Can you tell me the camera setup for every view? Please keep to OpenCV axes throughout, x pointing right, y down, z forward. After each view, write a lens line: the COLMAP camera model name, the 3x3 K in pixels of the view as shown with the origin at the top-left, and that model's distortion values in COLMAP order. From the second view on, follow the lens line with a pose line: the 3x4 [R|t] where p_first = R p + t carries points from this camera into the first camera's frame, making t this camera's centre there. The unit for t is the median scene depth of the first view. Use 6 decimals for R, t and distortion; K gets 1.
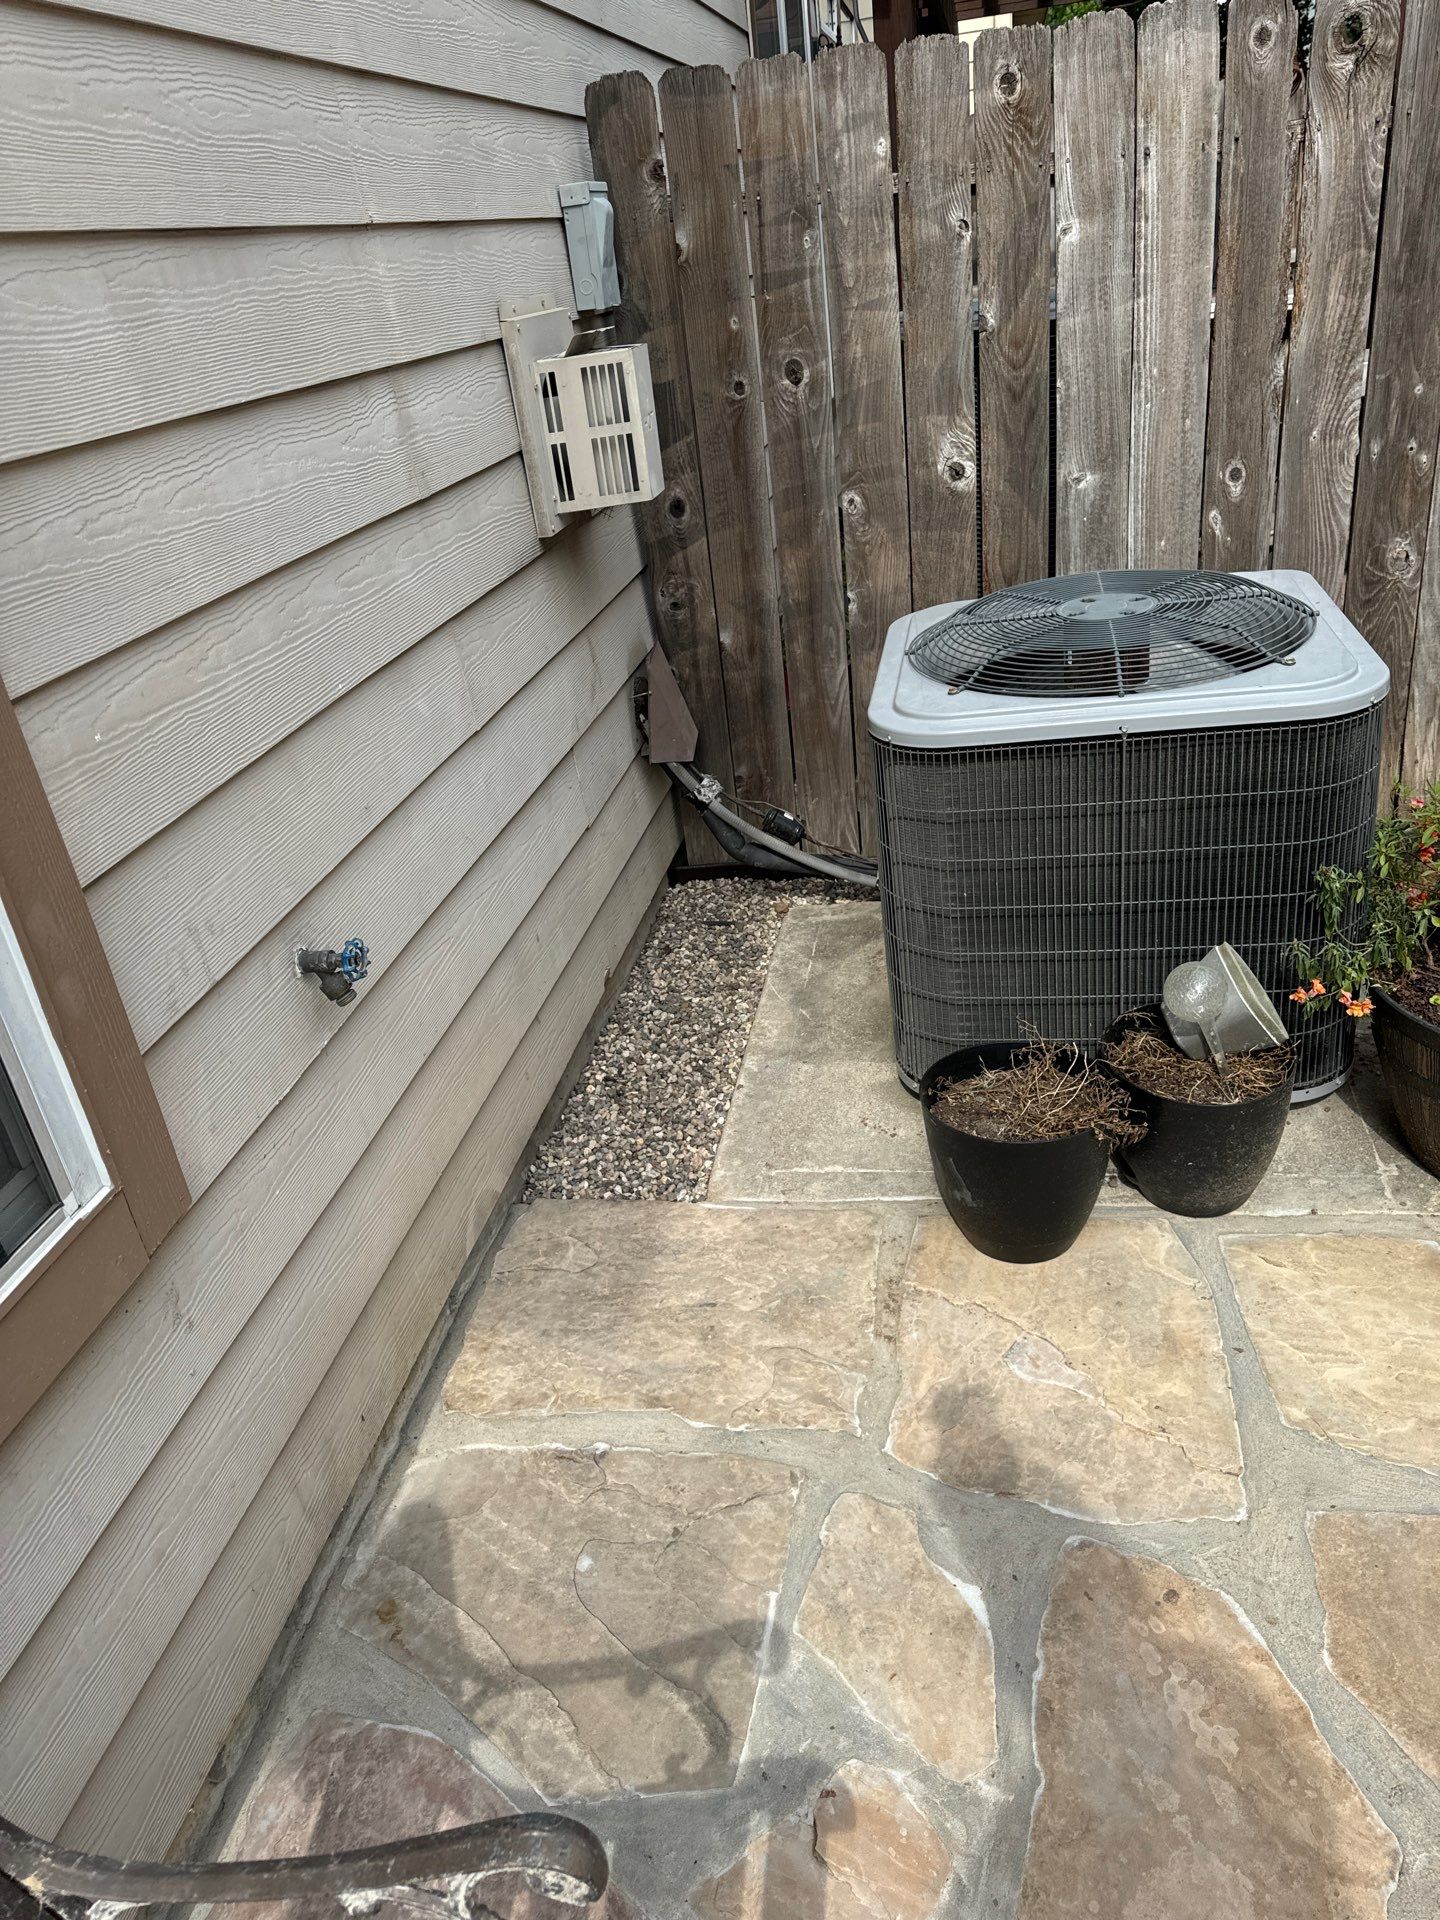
lens RADIAL K [[1439.1, 0, 724.9], [0, 1439.1, 961.9], [0, 0, 1]] dist [0.032464, -0.037561]
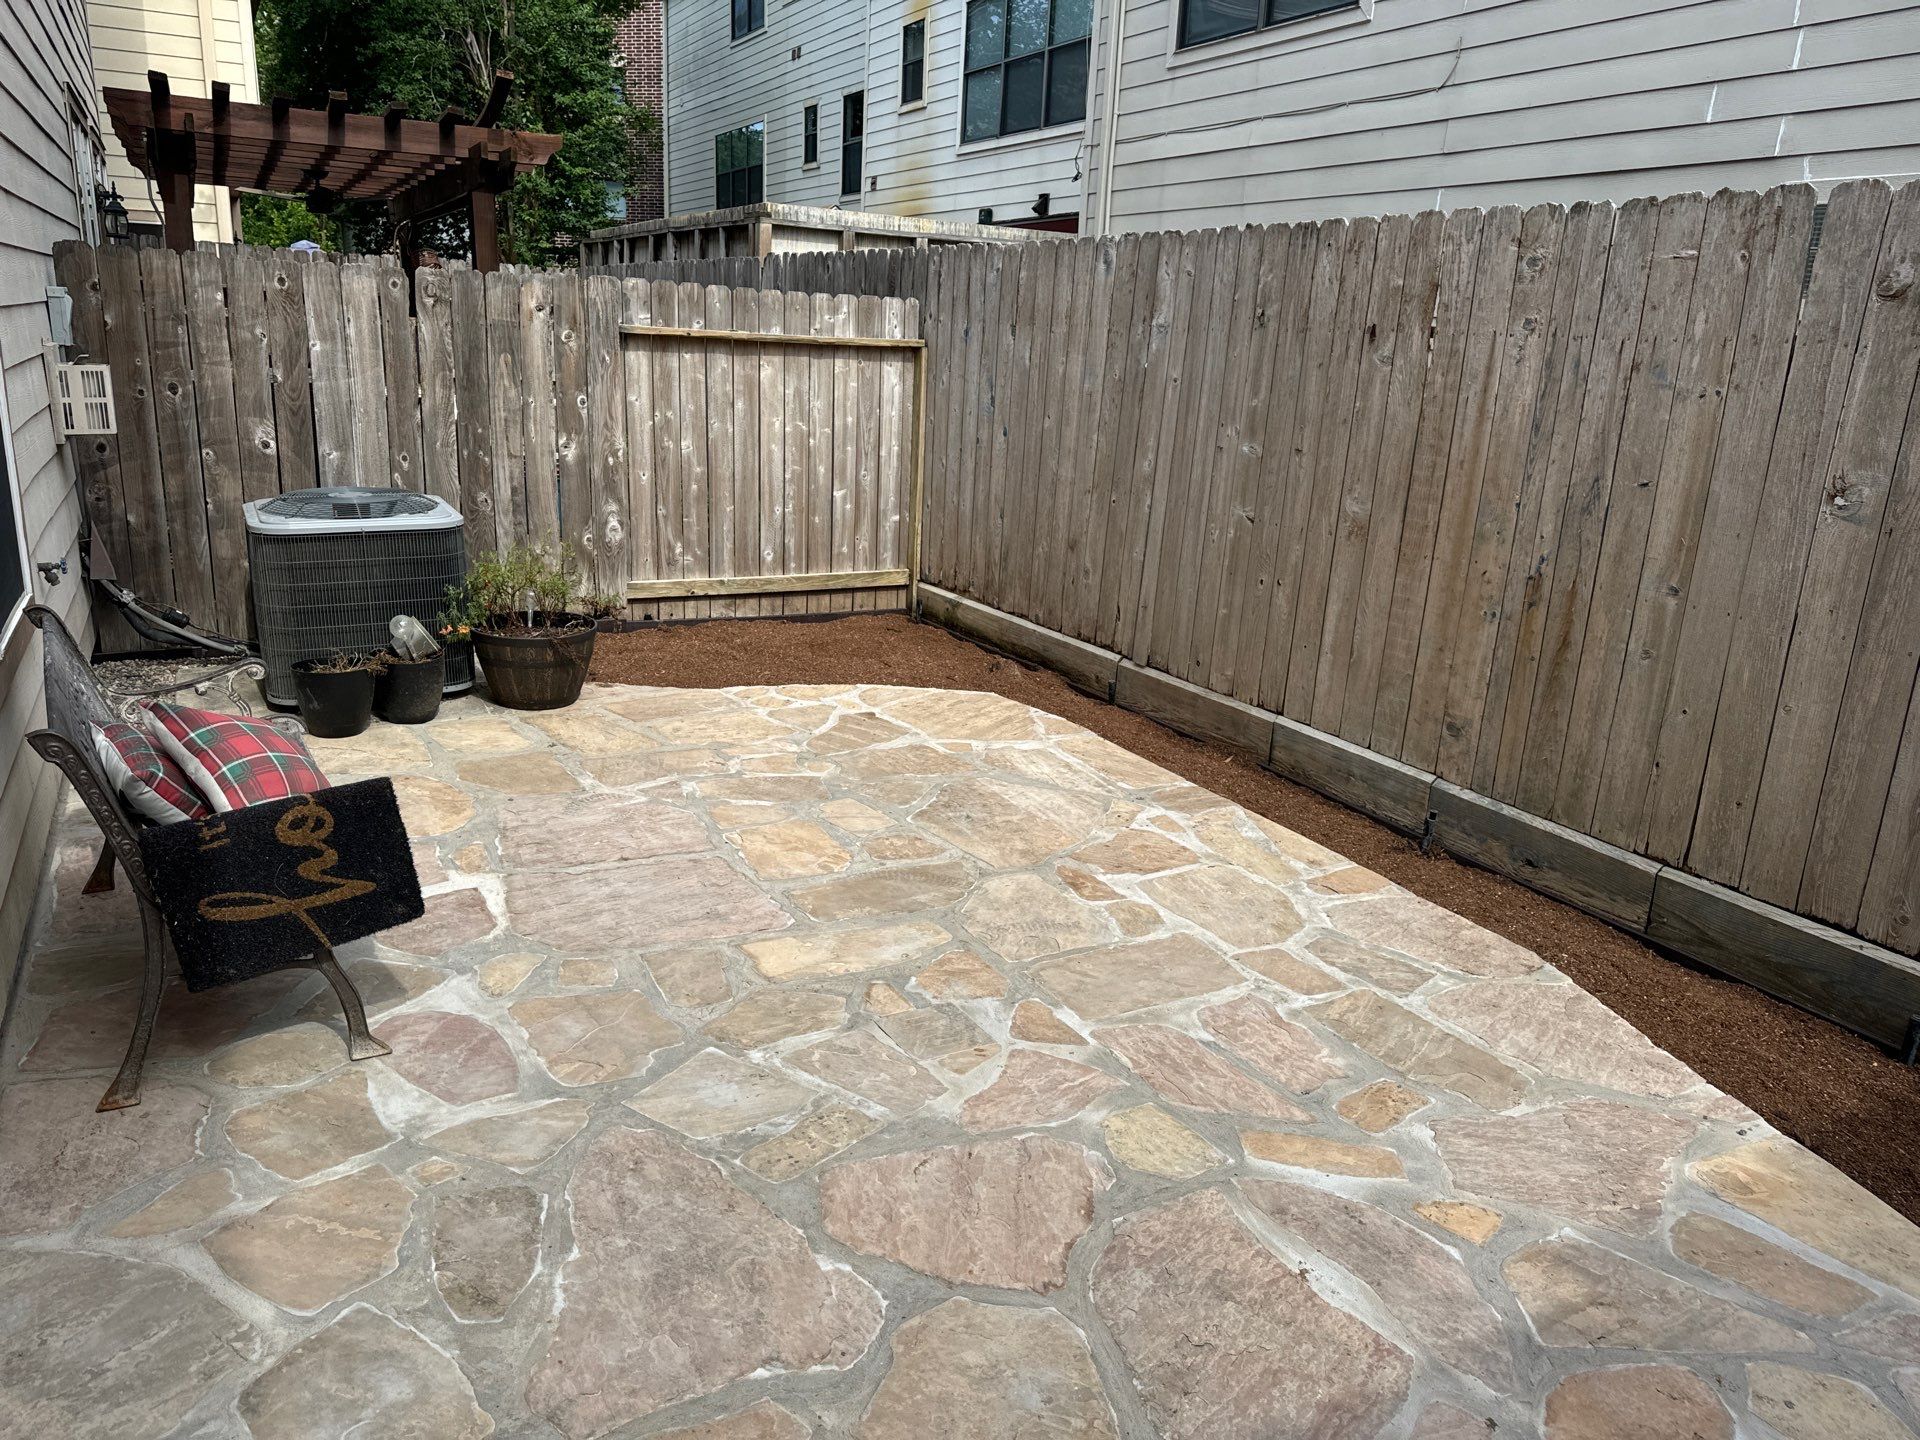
lens RADIAL K [[1350.5, 0, 1003.1], [0, 1350.5, 757.1], [0, 0, 1]] dist [0.004398, -0.006540]
pose [[0.759567, -0.039875, 0.649206, -0.339293], [0.155666, 0.980257, -0.121919, 0.545285], [-0.631527, 0.193665, 0.750778, -1.128966]]
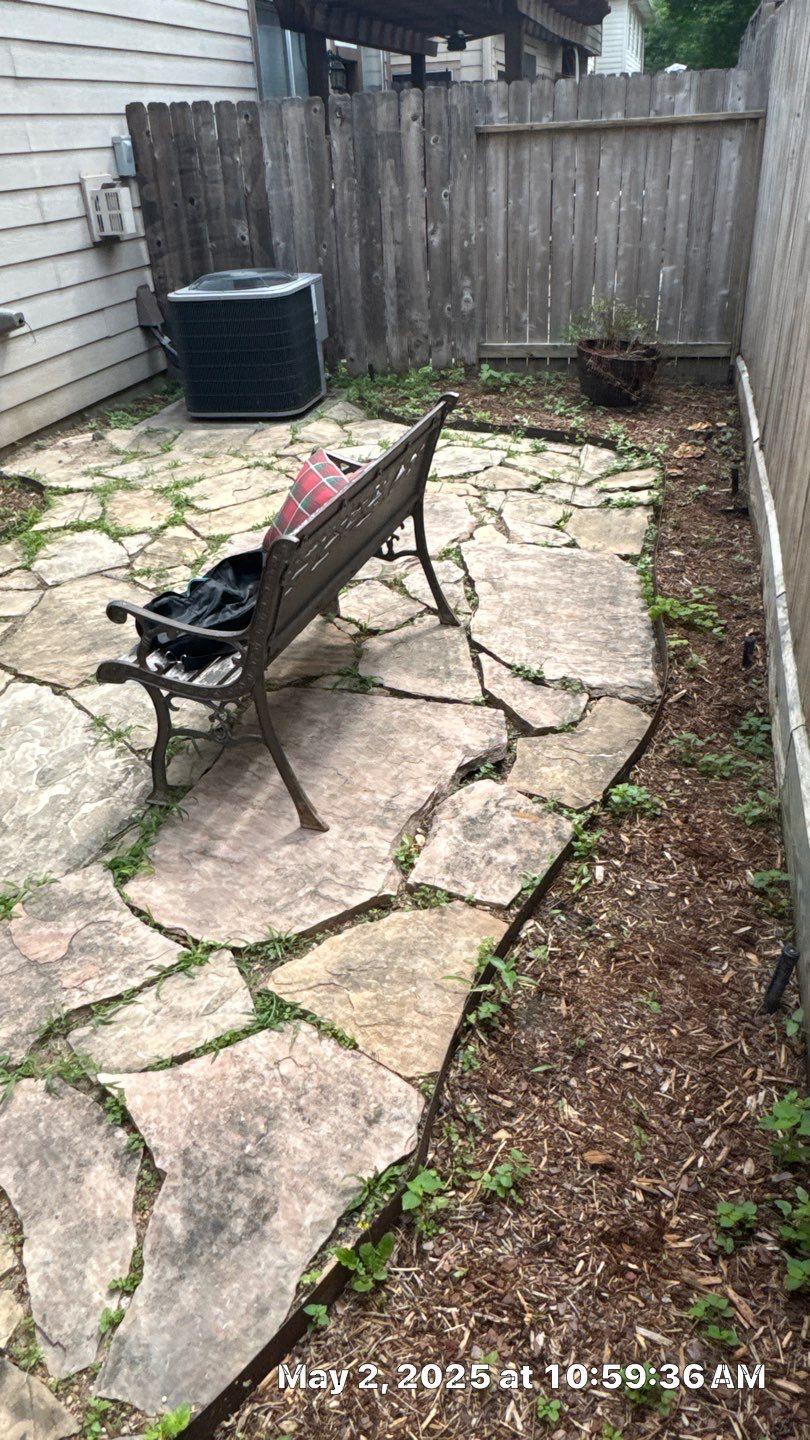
lens RADIAL K [[1008.1, 0, 410.9], [0, 1008.1, 713.9], [0, 0, 1]] dist [0.001344, 0.006154]
pose [[0.995557, 0.092637, -0.016897, 0.708485], [-0.091213, 0.993271, 0.071363, 0.539178], [0.023394, -0.069505, 0.997307, -1.353971]]
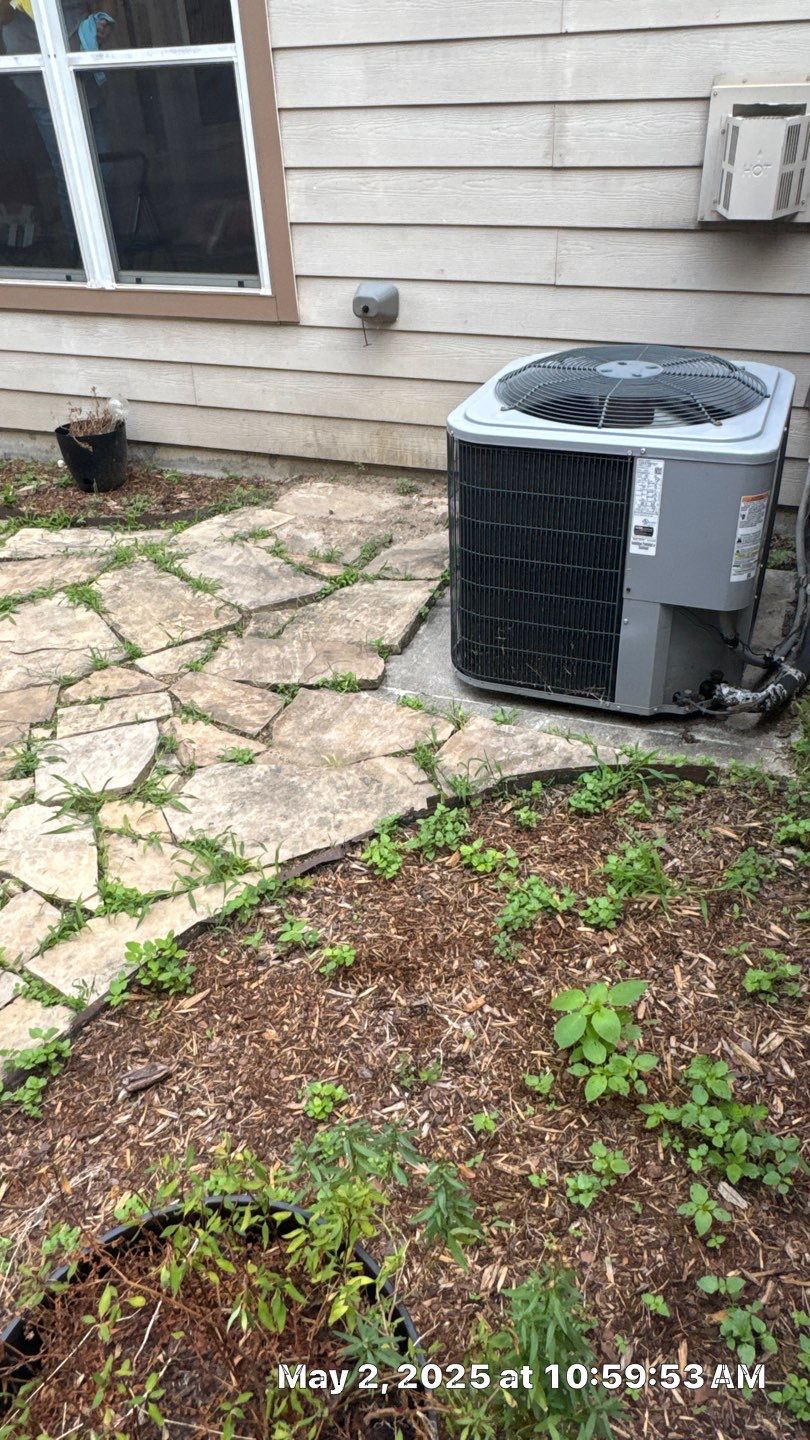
lens RADIAL K [[1008.1, 0, 412.8], [0, 1008.1, 718.3], [0, 0, 1]] dist [0.001344, 0.006154]
pose [[-0.193912, 0.649716, -0.735029, 1.113257], [-0.375213, 0.643163, 0.667500, -0.528161], [0.906429, 0.405229, 0.119065, 0.694731]]
